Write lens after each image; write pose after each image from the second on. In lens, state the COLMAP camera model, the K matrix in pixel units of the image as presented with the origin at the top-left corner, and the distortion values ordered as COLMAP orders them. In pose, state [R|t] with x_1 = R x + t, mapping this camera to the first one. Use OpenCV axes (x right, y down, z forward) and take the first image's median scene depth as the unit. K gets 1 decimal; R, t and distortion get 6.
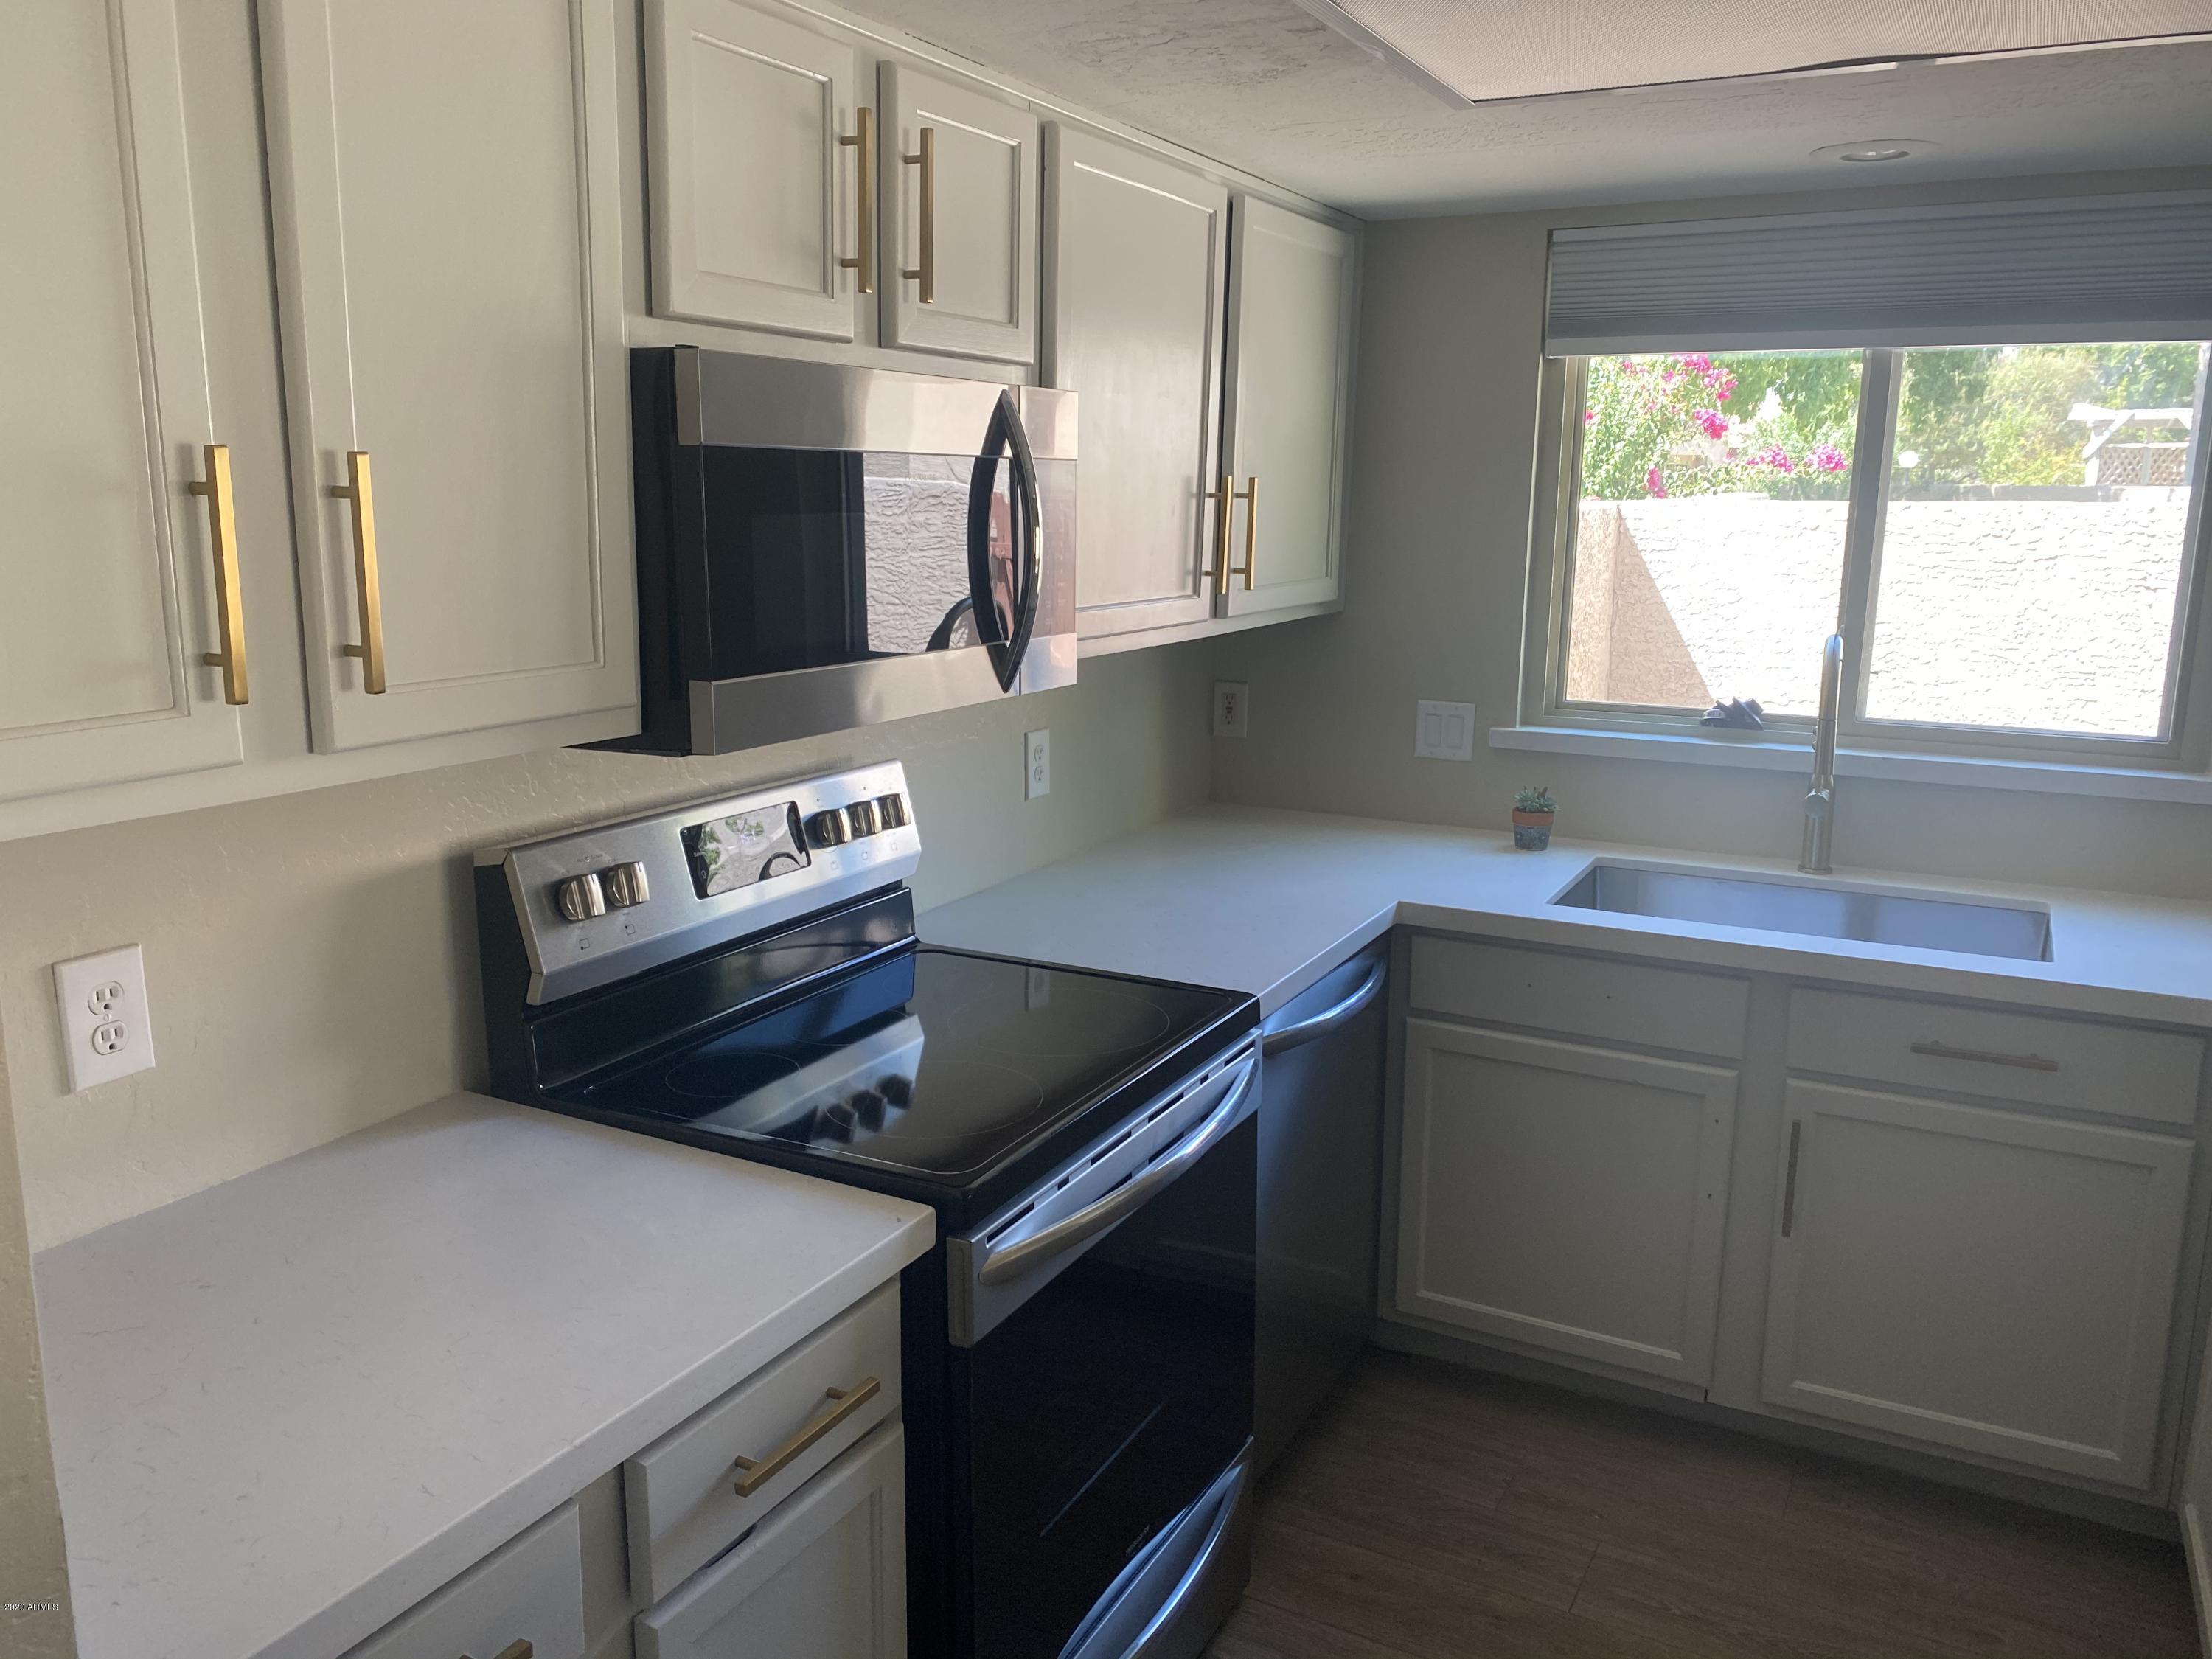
lens RADIAL K [[1710.2, 0, 1114.0], [0, 1710.2, 828.5], [0, 0, 1]] dist [0.105462, -0.126440]
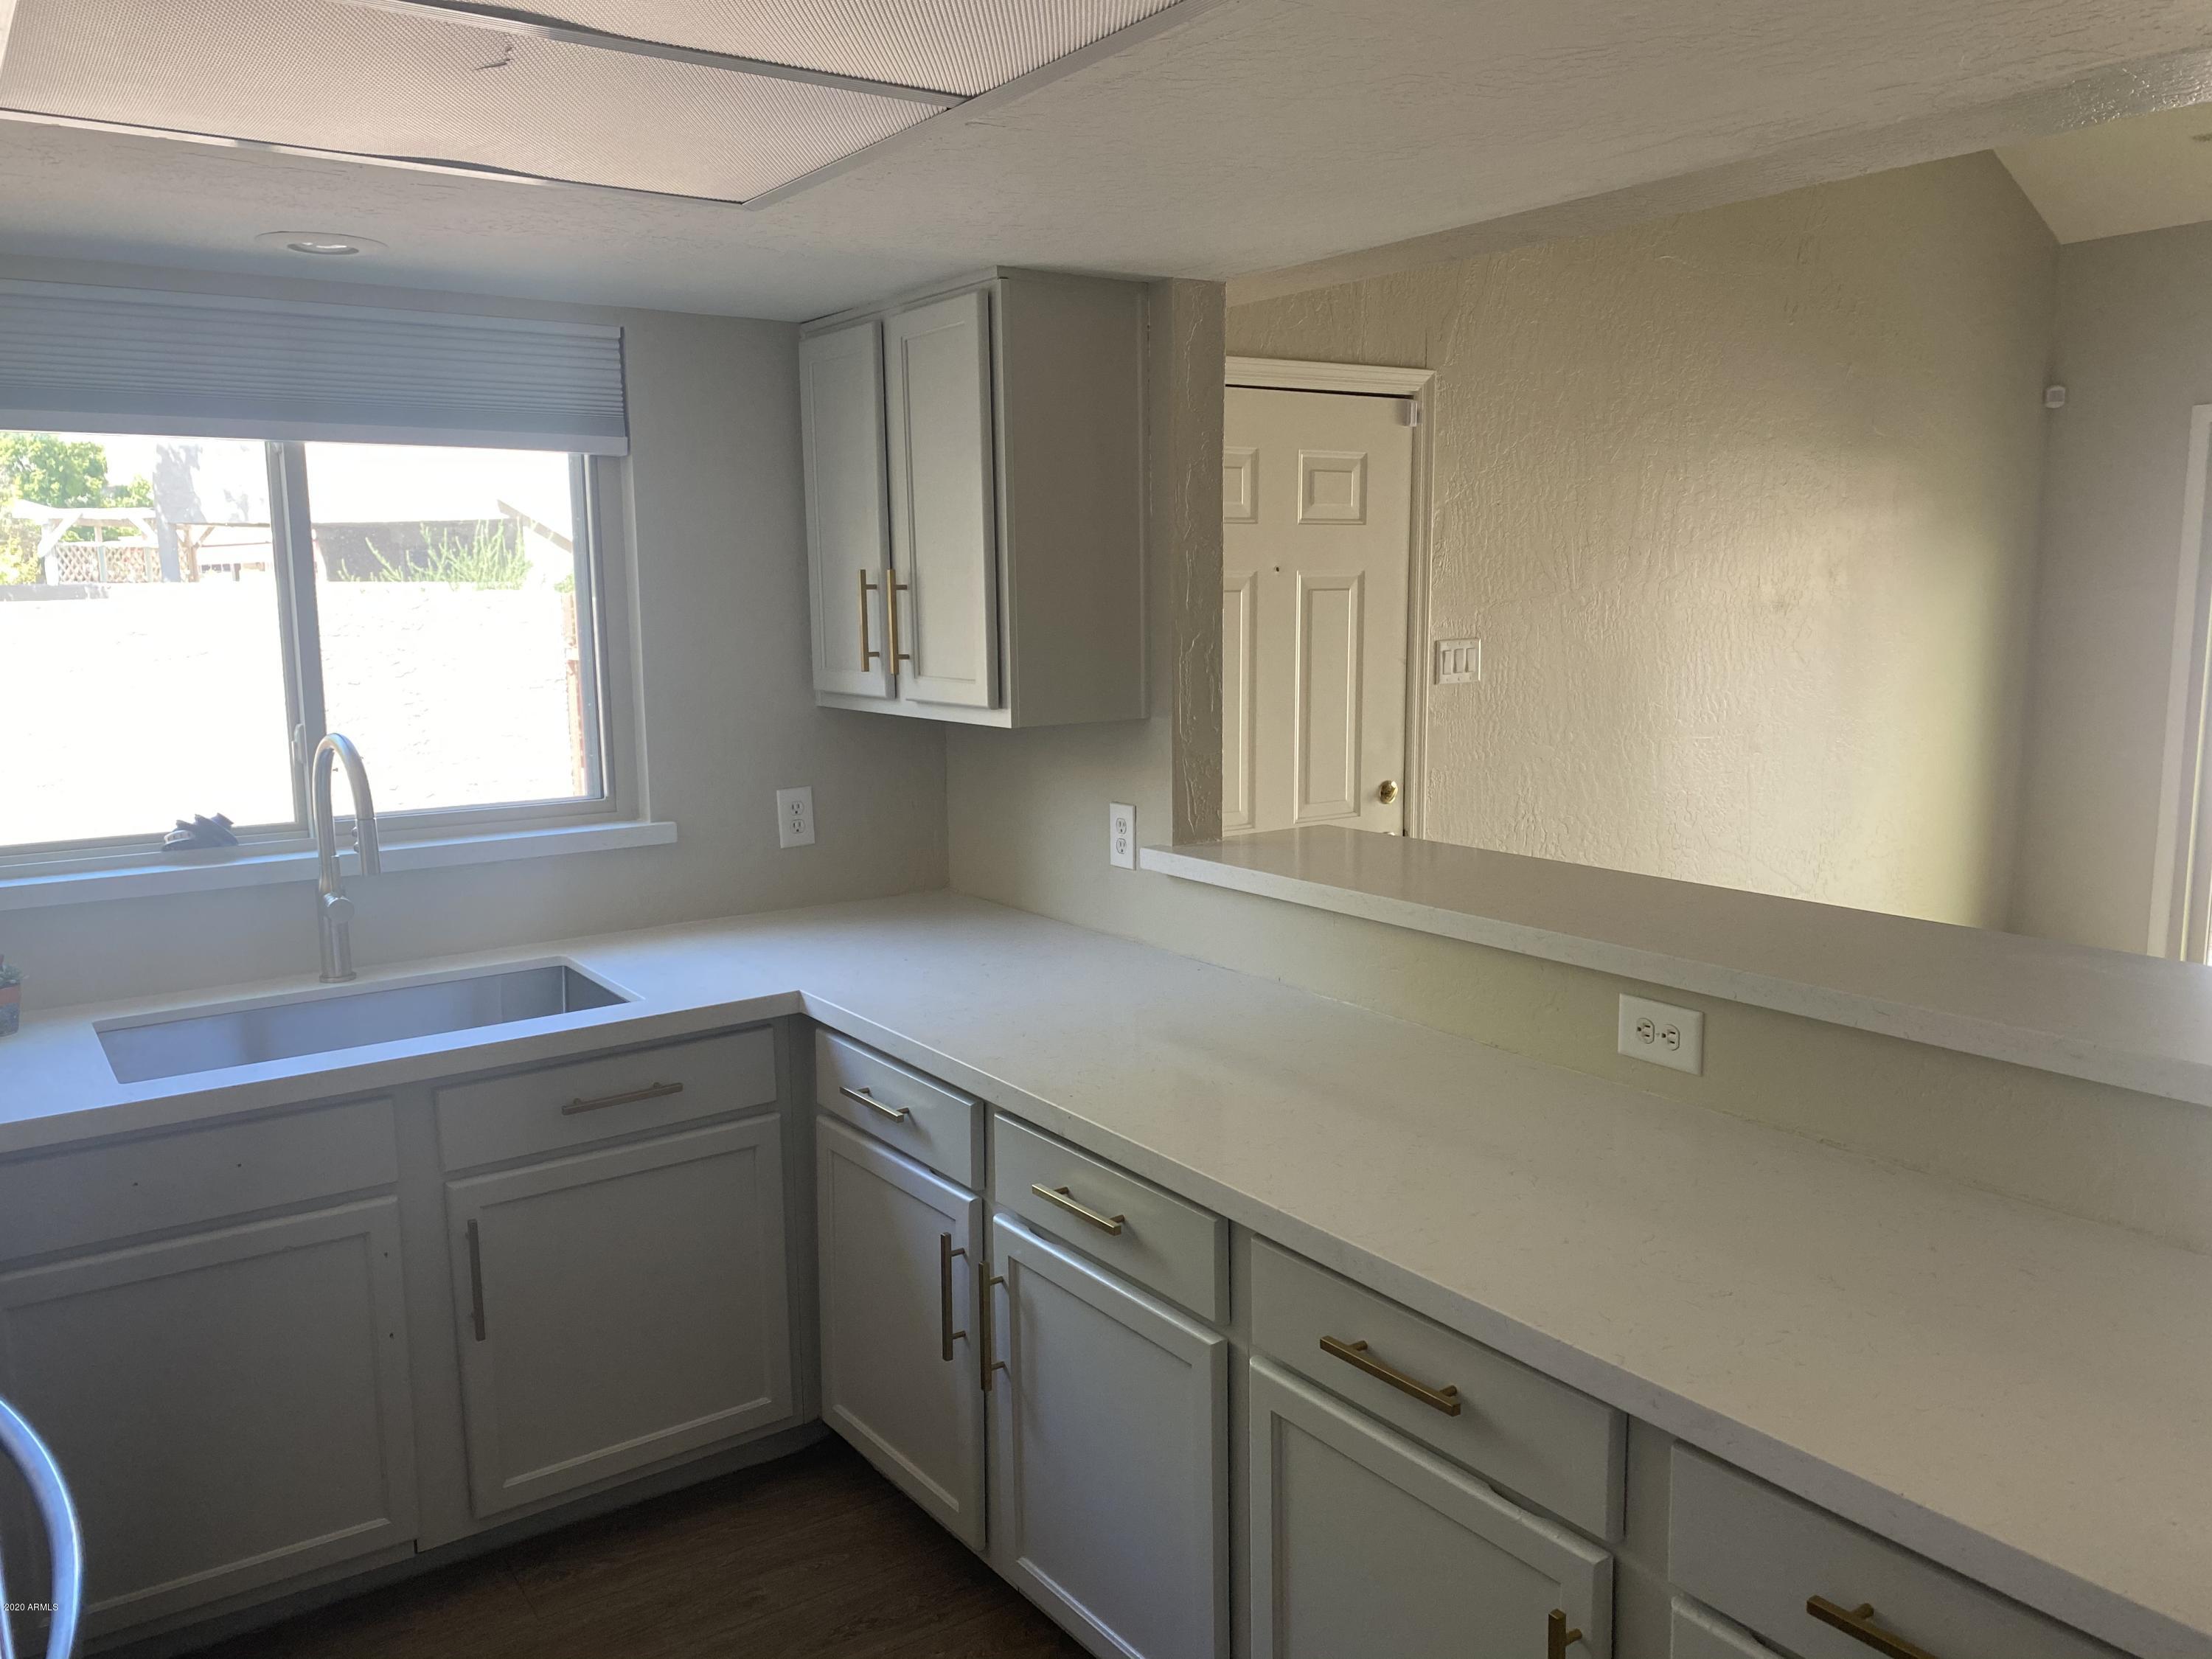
lens RADIAL K [[1710.2, 0, 1114.0], [0, 1710.2, 828.5], [0, 0, 1]] dist [0.105462, -0.126440]
pose [[0.461278, -0.144574, 0.875397, -0.244965], [0.192306, 0.979473, 0.060430, -0.035101], [-0.866165, 0.140469, 0.479612, 0.170168]]
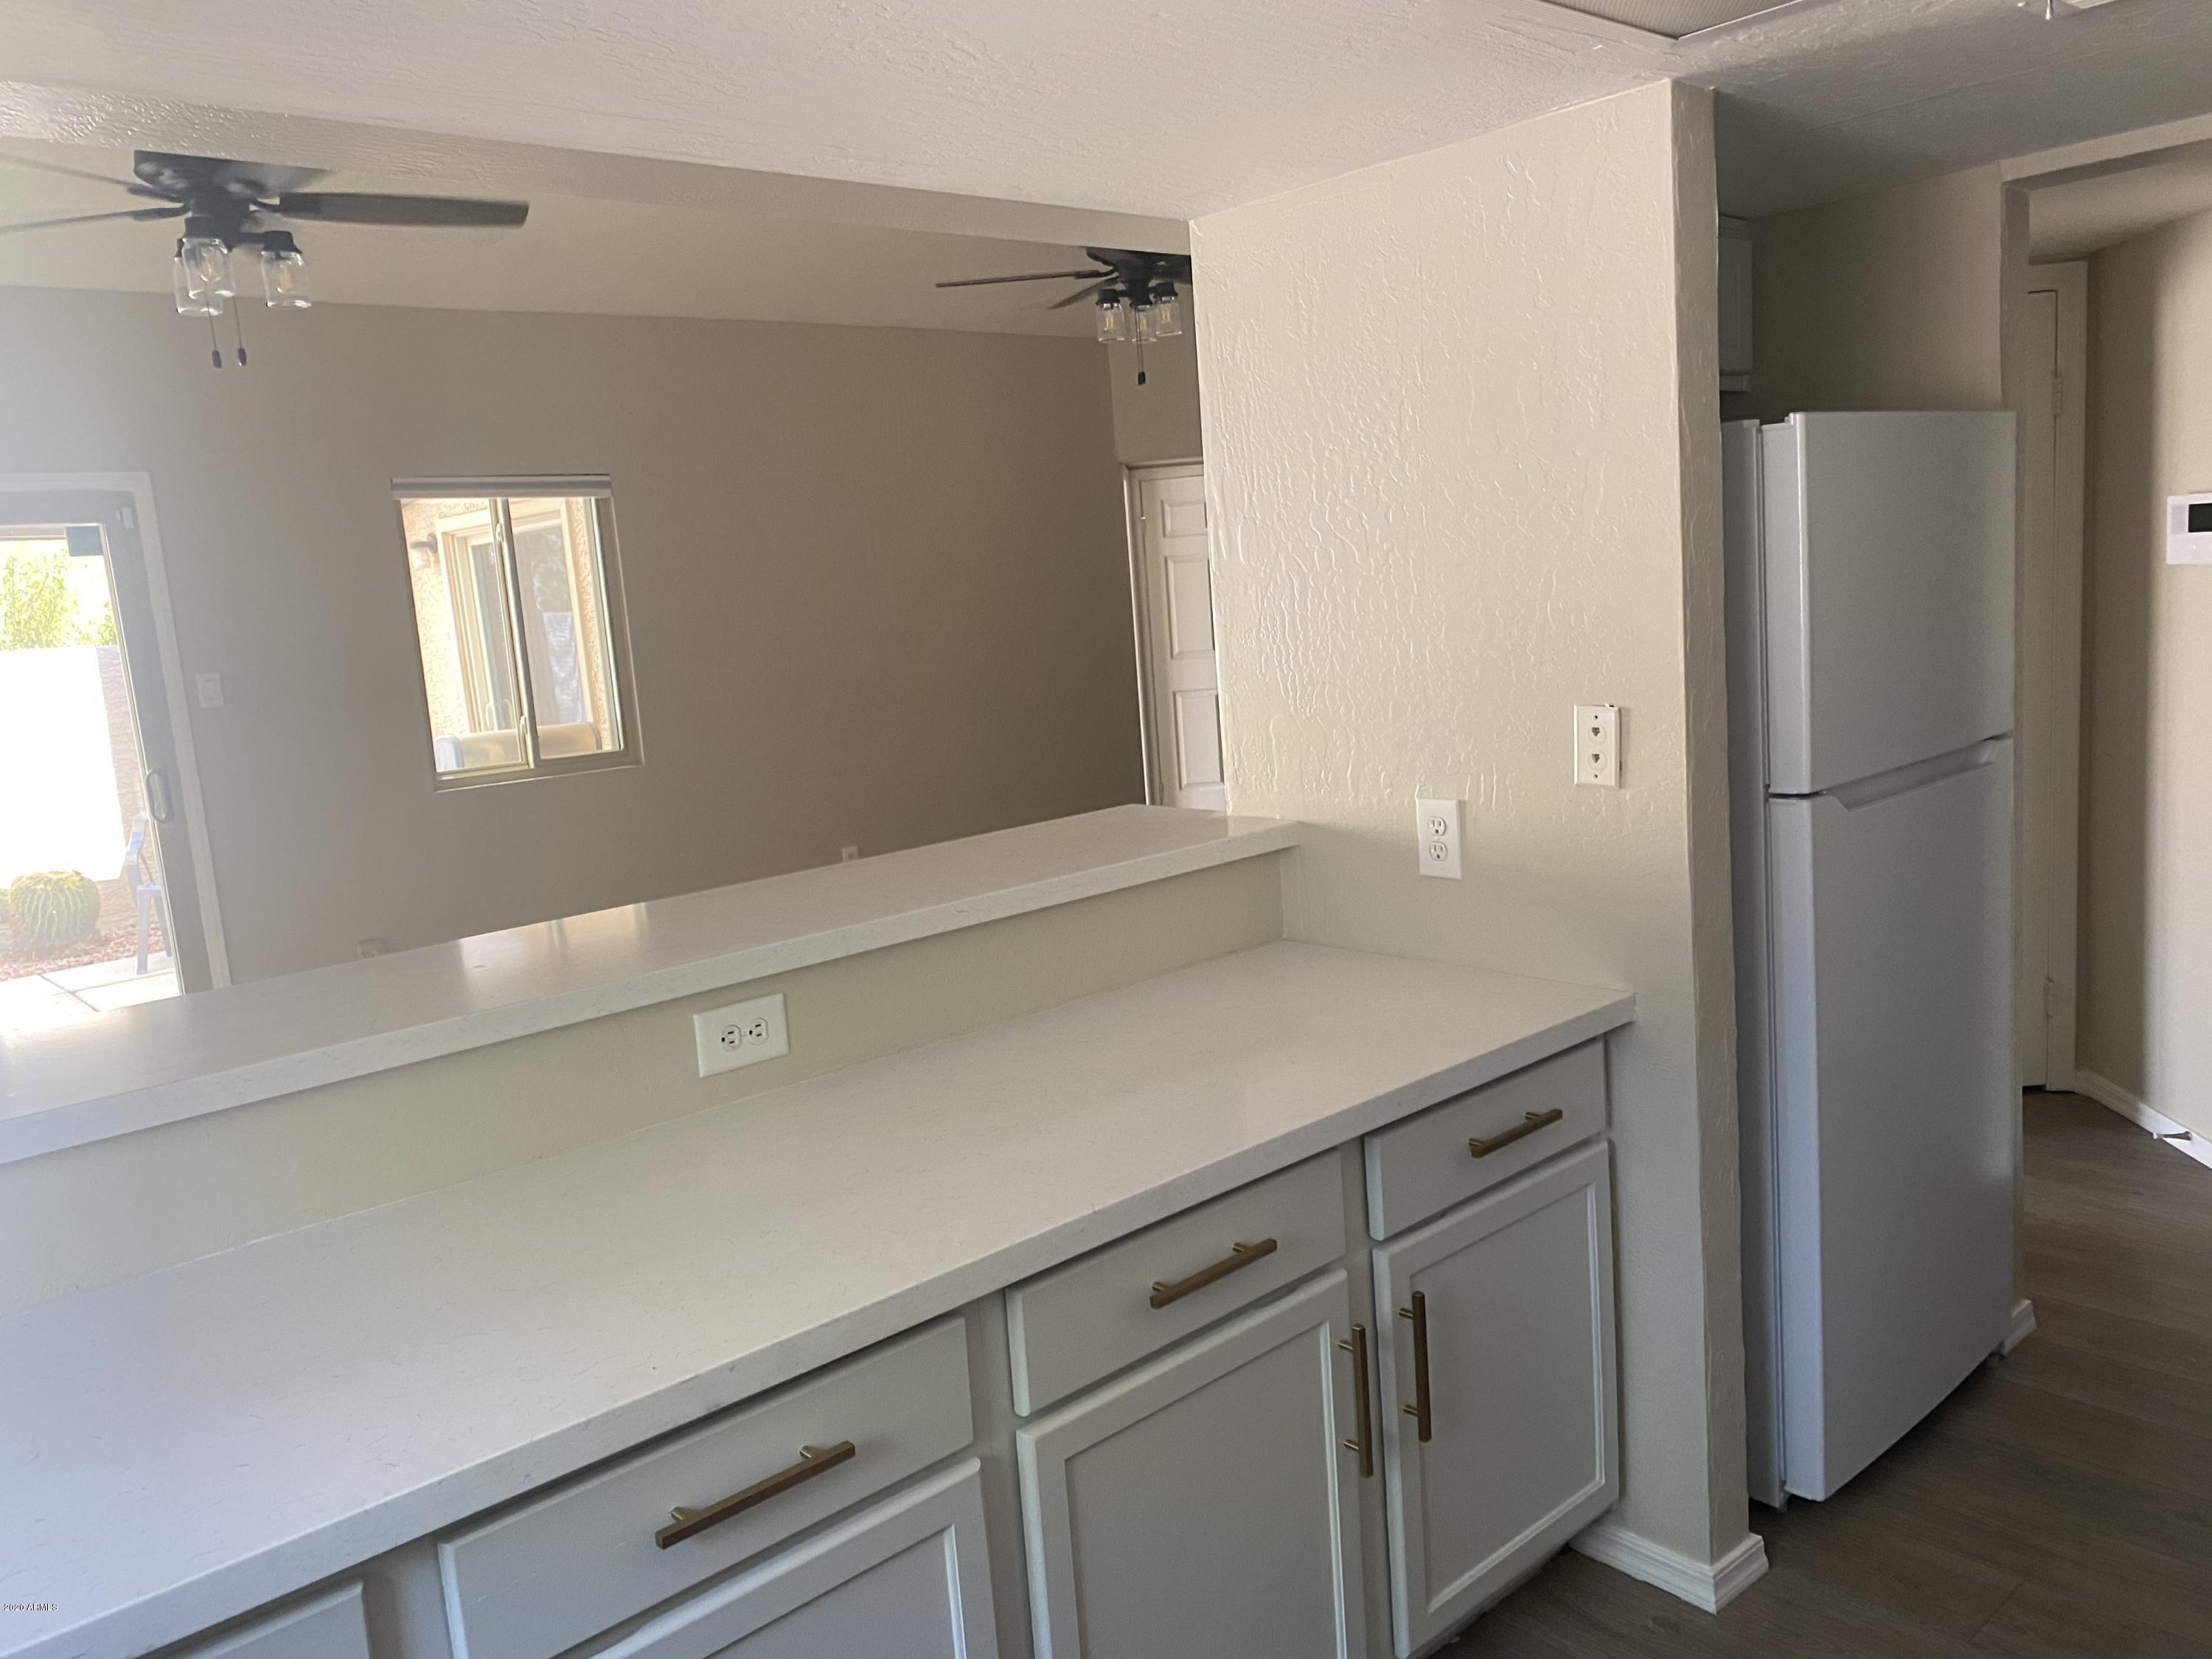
lens RADIAL K [[1680.0, 0, 1110.9], [0, 1680.0, 847.5], [0, 0, 1]] dist [0.003042, 0.005244]
pose [[-0.938257, -0.000464, 0.345937, 0.130046], [0.125897, 0.930968, 0.342708, -0.171357], [-0.322216, 0.365101, -0.873429, 0.943712]]
